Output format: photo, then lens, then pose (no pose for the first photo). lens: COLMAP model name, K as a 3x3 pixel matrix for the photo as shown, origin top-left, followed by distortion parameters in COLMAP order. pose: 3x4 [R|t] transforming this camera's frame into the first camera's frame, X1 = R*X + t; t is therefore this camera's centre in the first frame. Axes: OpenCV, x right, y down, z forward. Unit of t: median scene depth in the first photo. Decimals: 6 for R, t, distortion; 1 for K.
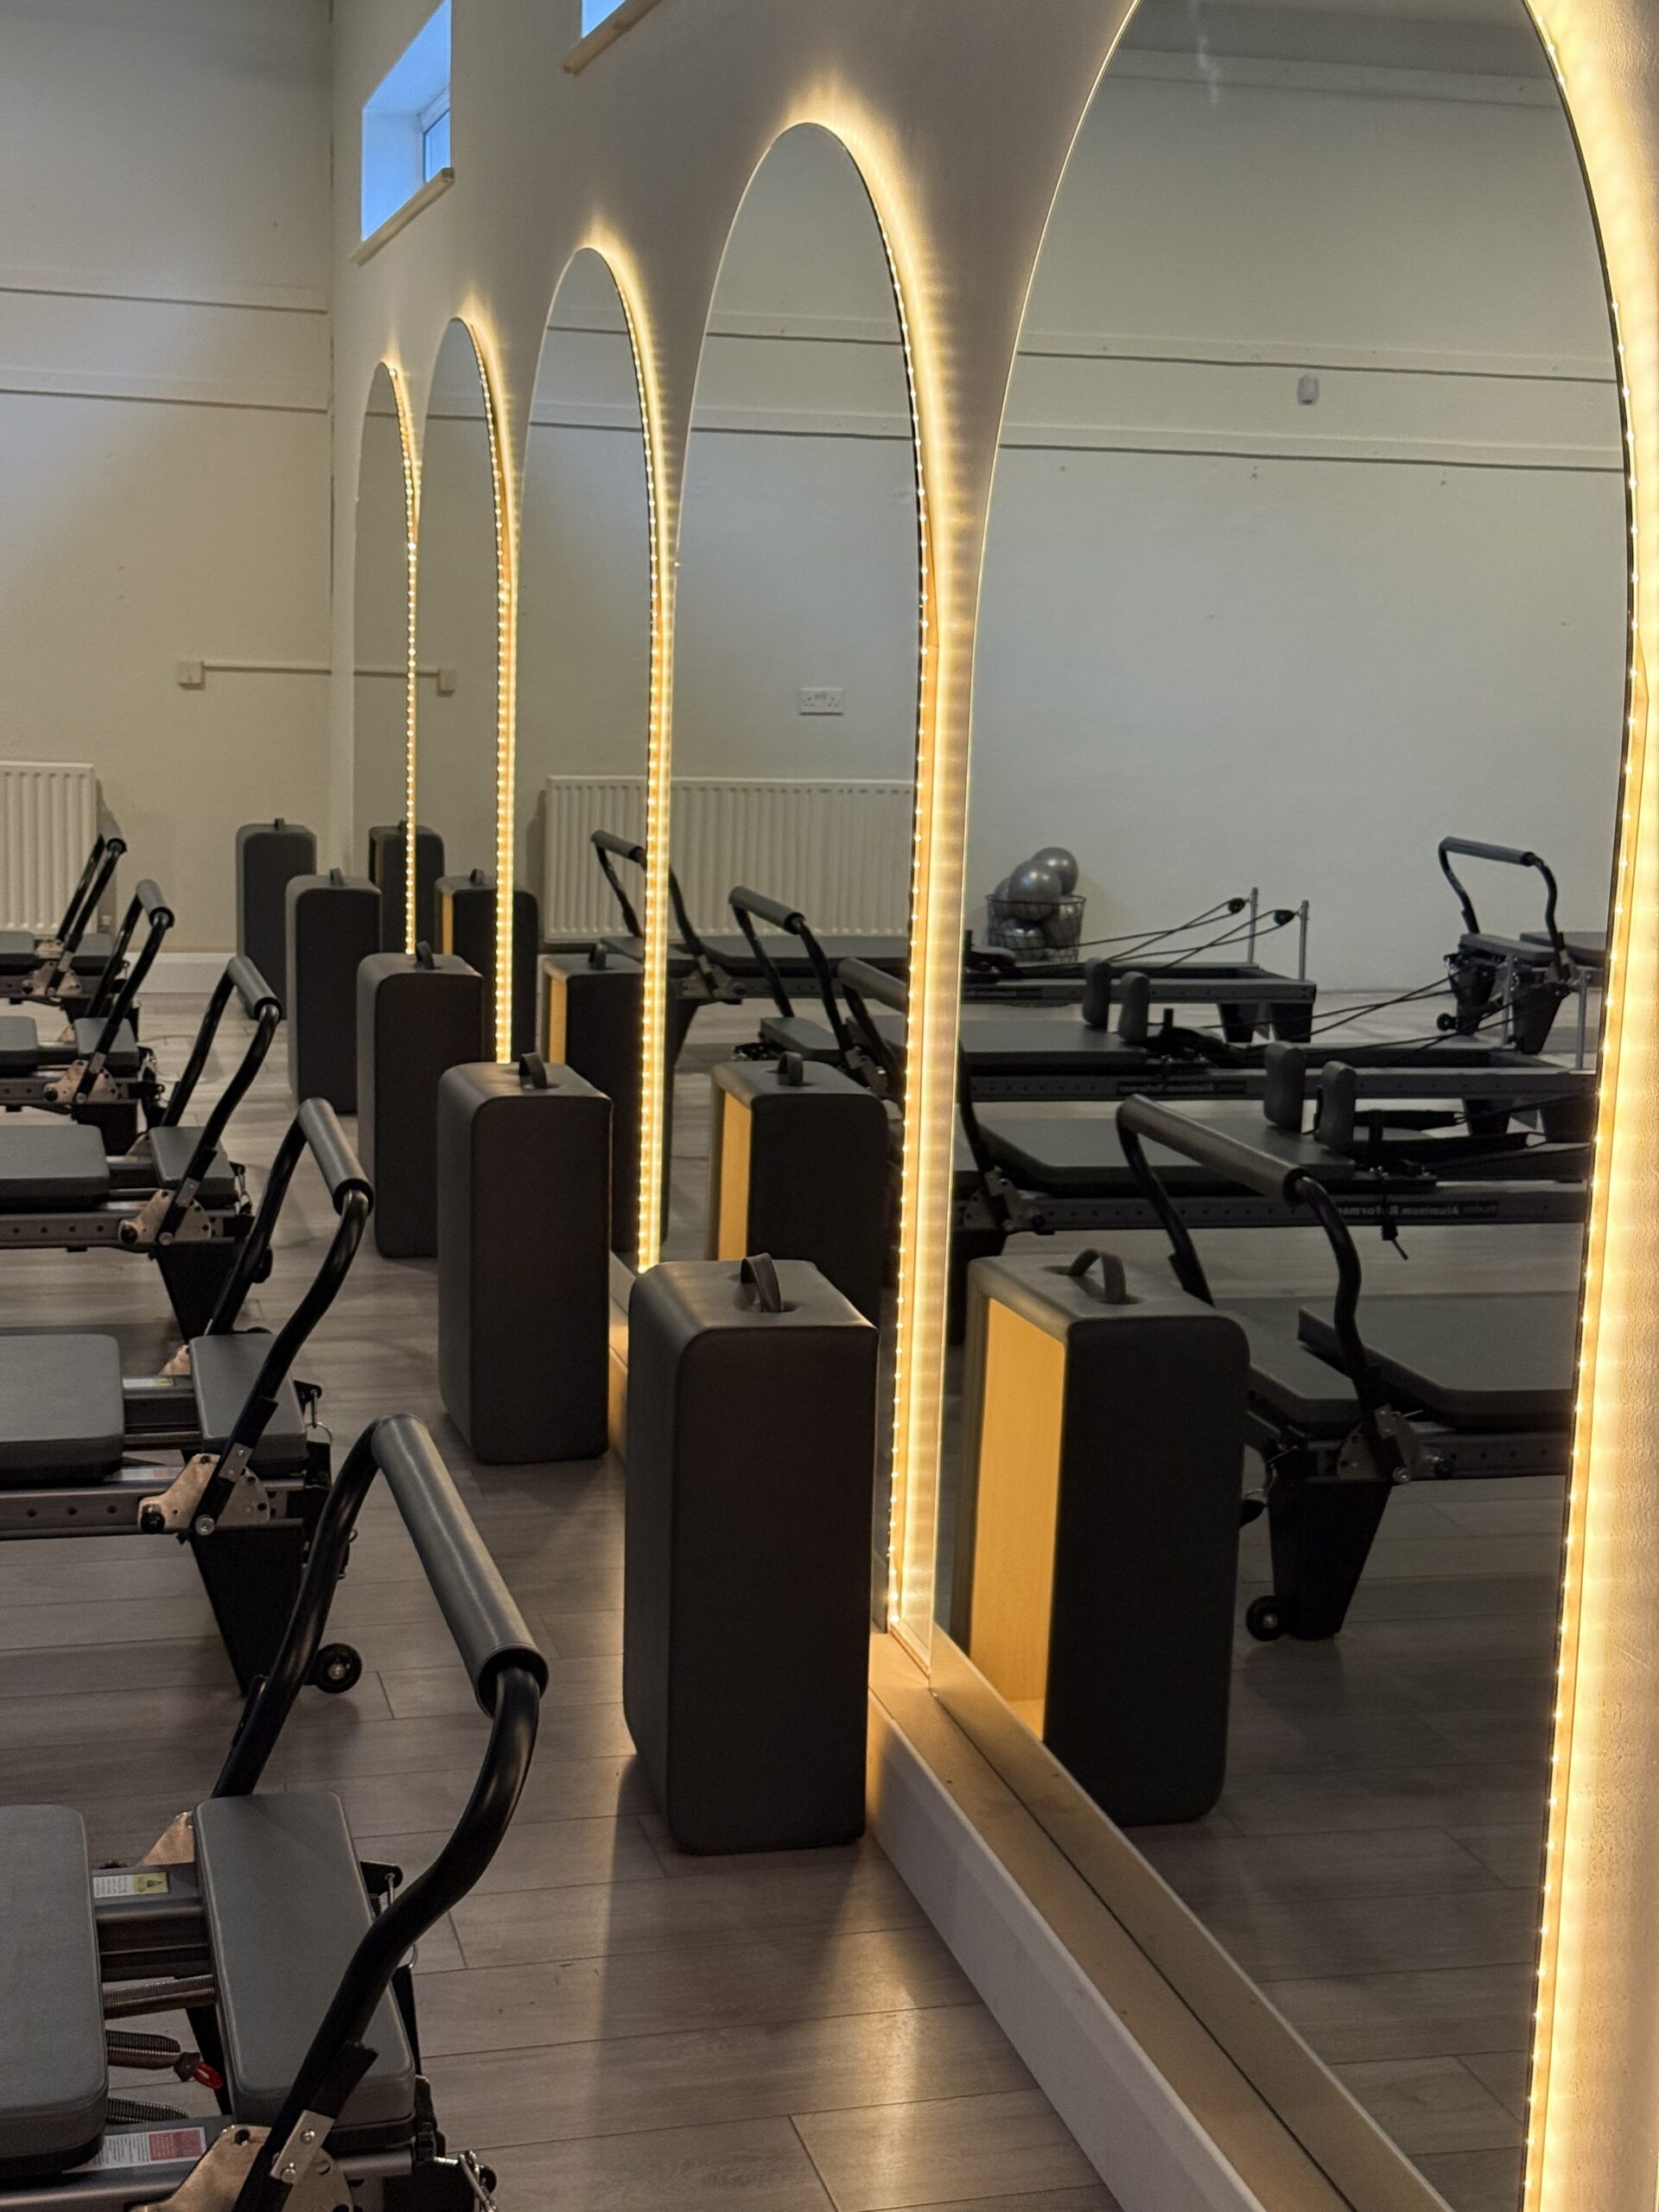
lens RADIAL K [[3087.6, 0, 830.0], [0, 3087.6, 1106.9], [0, 0, 1]] dist [0.099144, 0.000000]
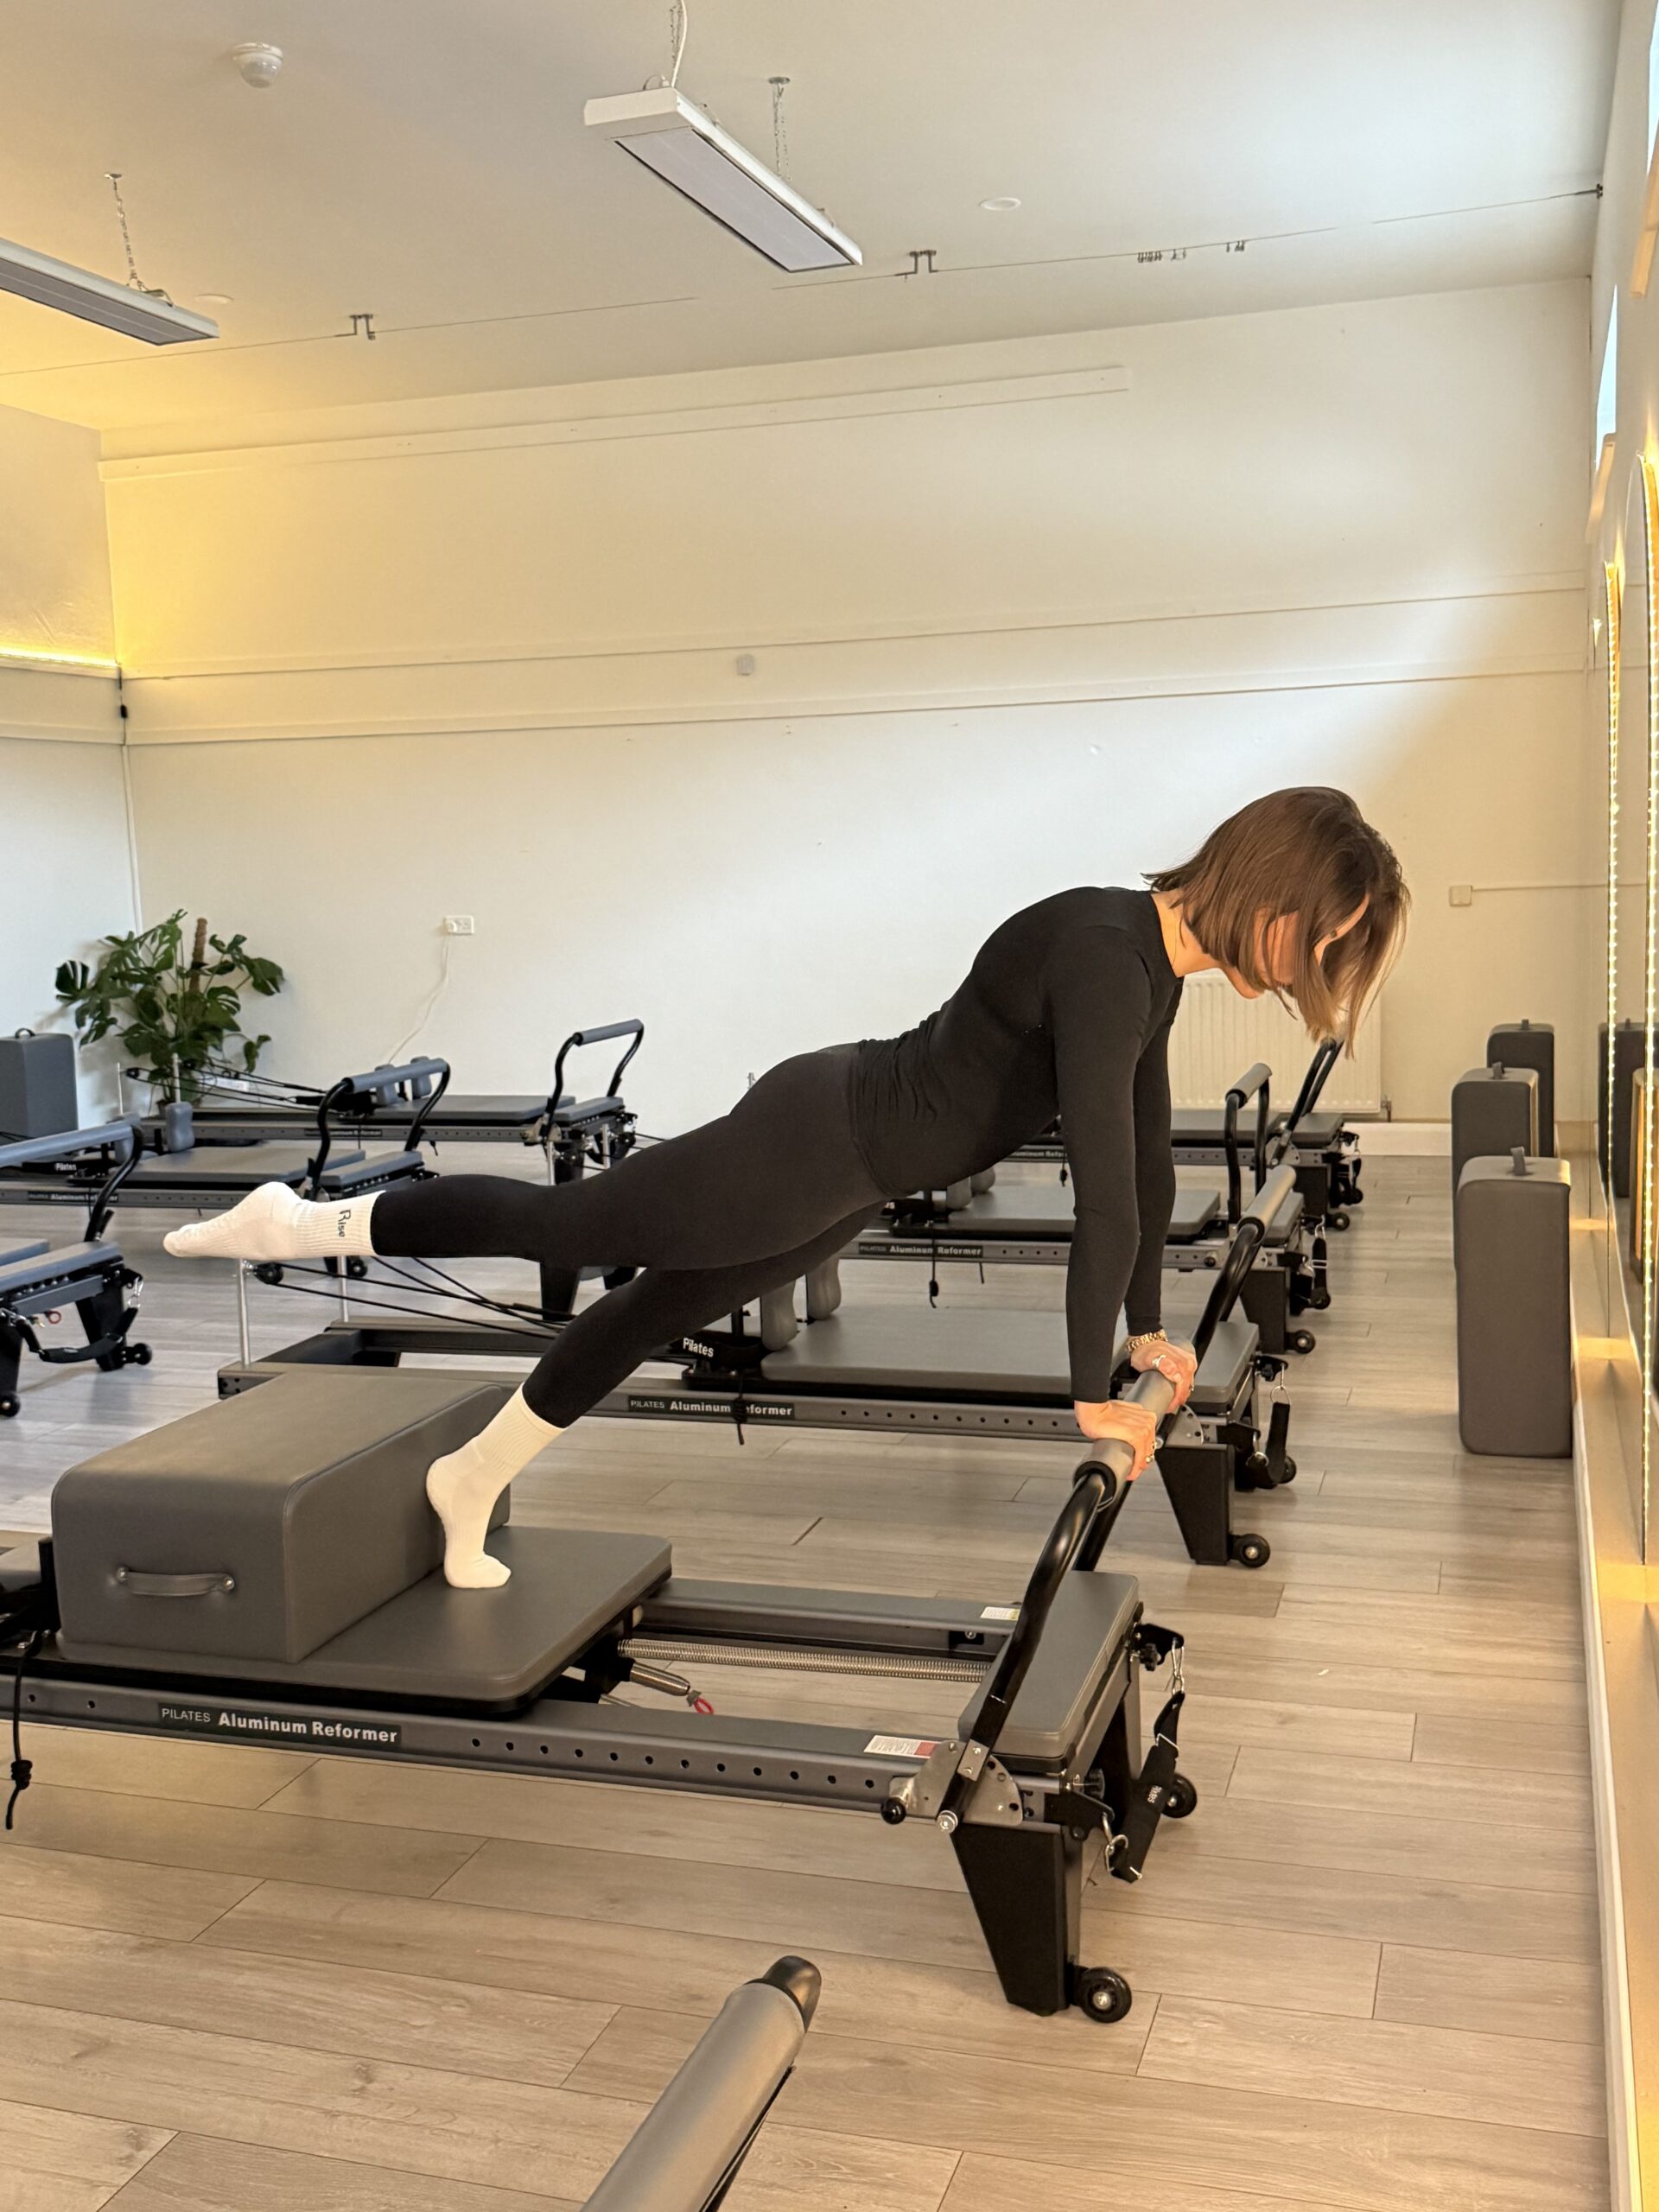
lens RADIAL K [[2165.3, 0, 828.6], [0, 2165.3, 1104.6], [0, 0, 1]] dist [0.021961, 0.000000]
pose [[0.838089, 0.003708, -0.545520, 0.120461], [-0.029524, 0.998820, -0.038568, -0.052366], [0.544733, 0.048430, 0.837210, 0.418454]]
